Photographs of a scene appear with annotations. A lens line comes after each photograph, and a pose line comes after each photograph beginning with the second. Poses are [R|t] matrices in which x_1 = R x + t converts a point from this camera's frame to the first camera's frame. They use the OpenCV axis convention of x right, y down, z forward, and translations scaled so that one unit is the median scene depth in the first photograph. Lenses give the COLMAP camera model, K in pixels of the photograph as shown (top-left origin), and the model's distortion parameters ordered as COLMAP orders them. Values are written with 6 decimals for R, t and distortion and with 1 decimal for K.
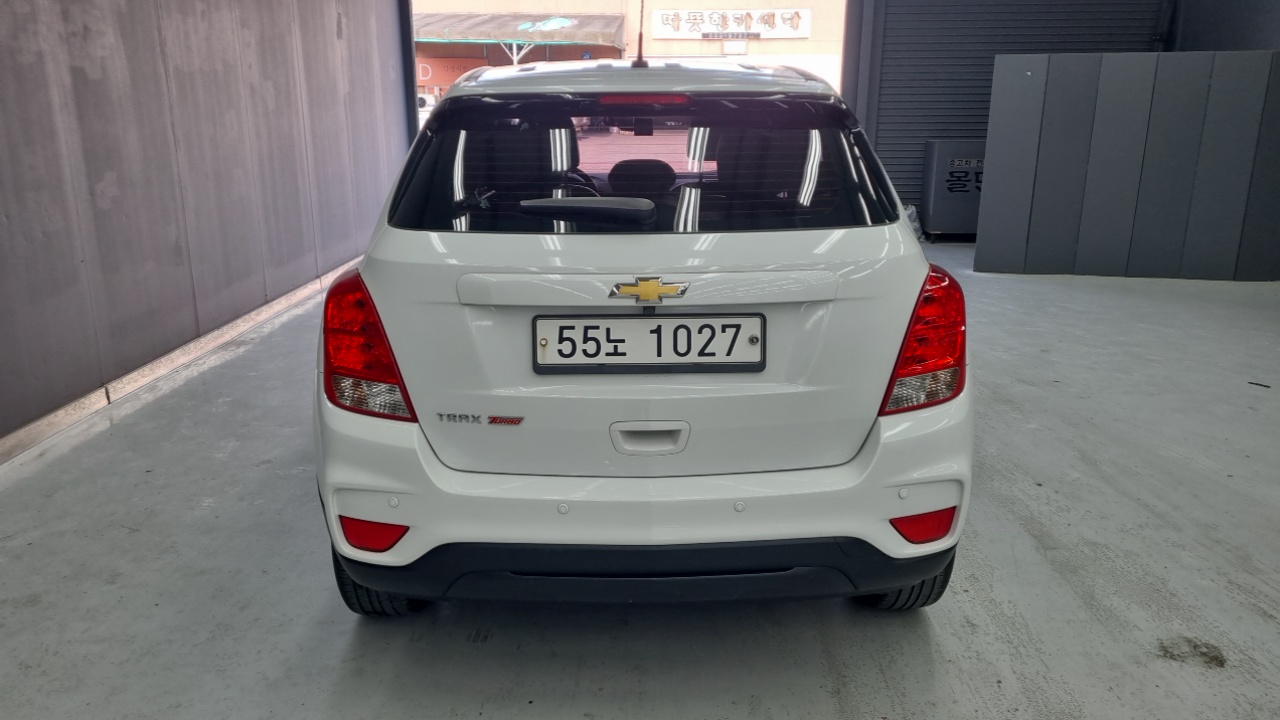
lens RADIAL K [[941.3, 0, 640.1], [0, 941.3, 338.2], [0, 0, 1]] dist [0.078453, -0.076764]
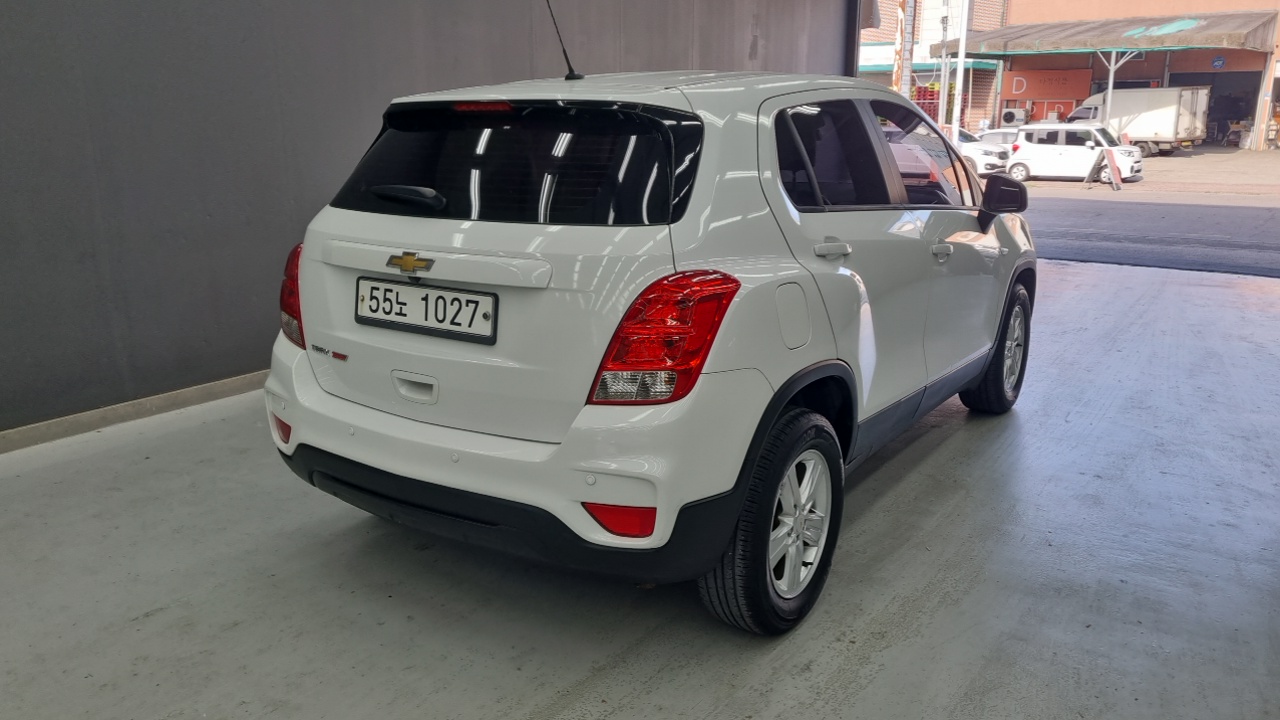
lens RADIAL K [[941.3, 0, 640.1], [0, 941.3, 338.2], [0, 0, 1]] dist [0.078453, -0.076764]
pose [[0.821473, 0.129743, -0.555292, 0.474014], [-0.138733, 0.989986, 0.026074, -0.014172], [0.553115, 0.055619, 0.831247, 0.082457]]
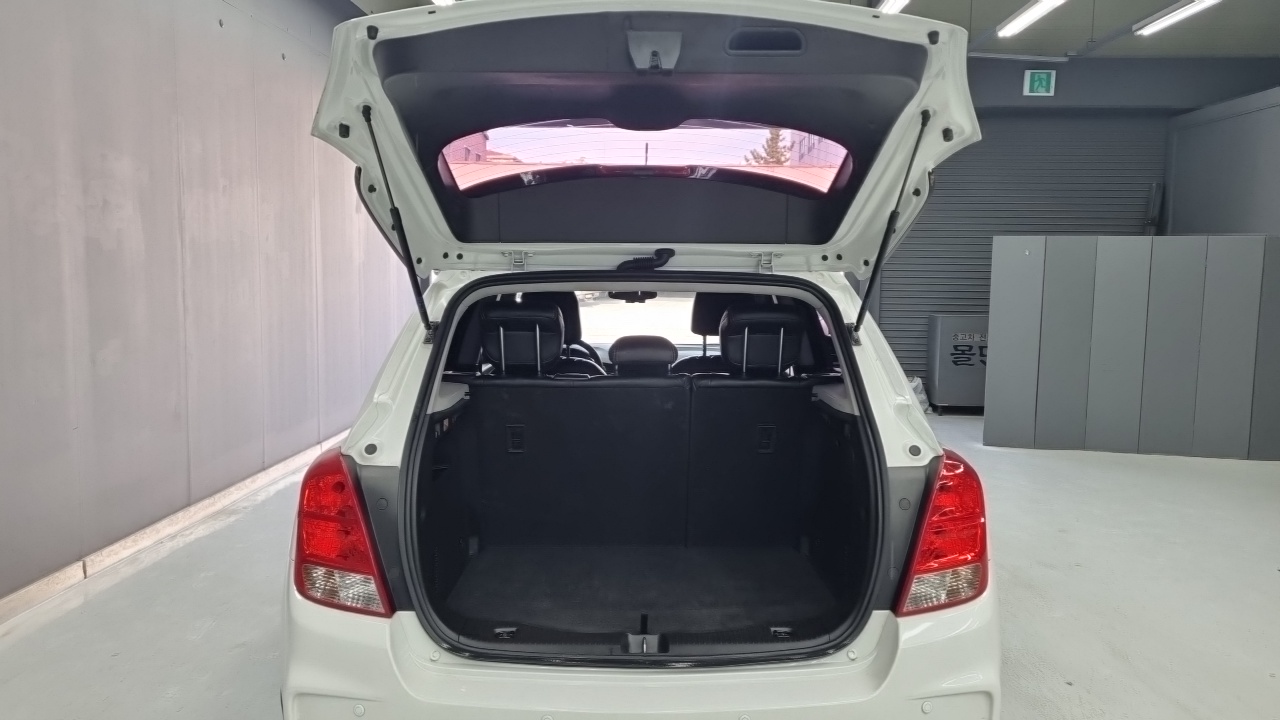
lens RADIAL K [[941.3, 0, 640.1], [0, 941.3, 338.2], [0, 0, 1]] dist [0.078453, -0.076764]
pose [[0.999867, 0.014010, -0.008373, 0.004258], [-0.015258, 0.984511, -0.174656, -0.010158], [0.005796, 0.174760, 0.984594, 0.023424]]
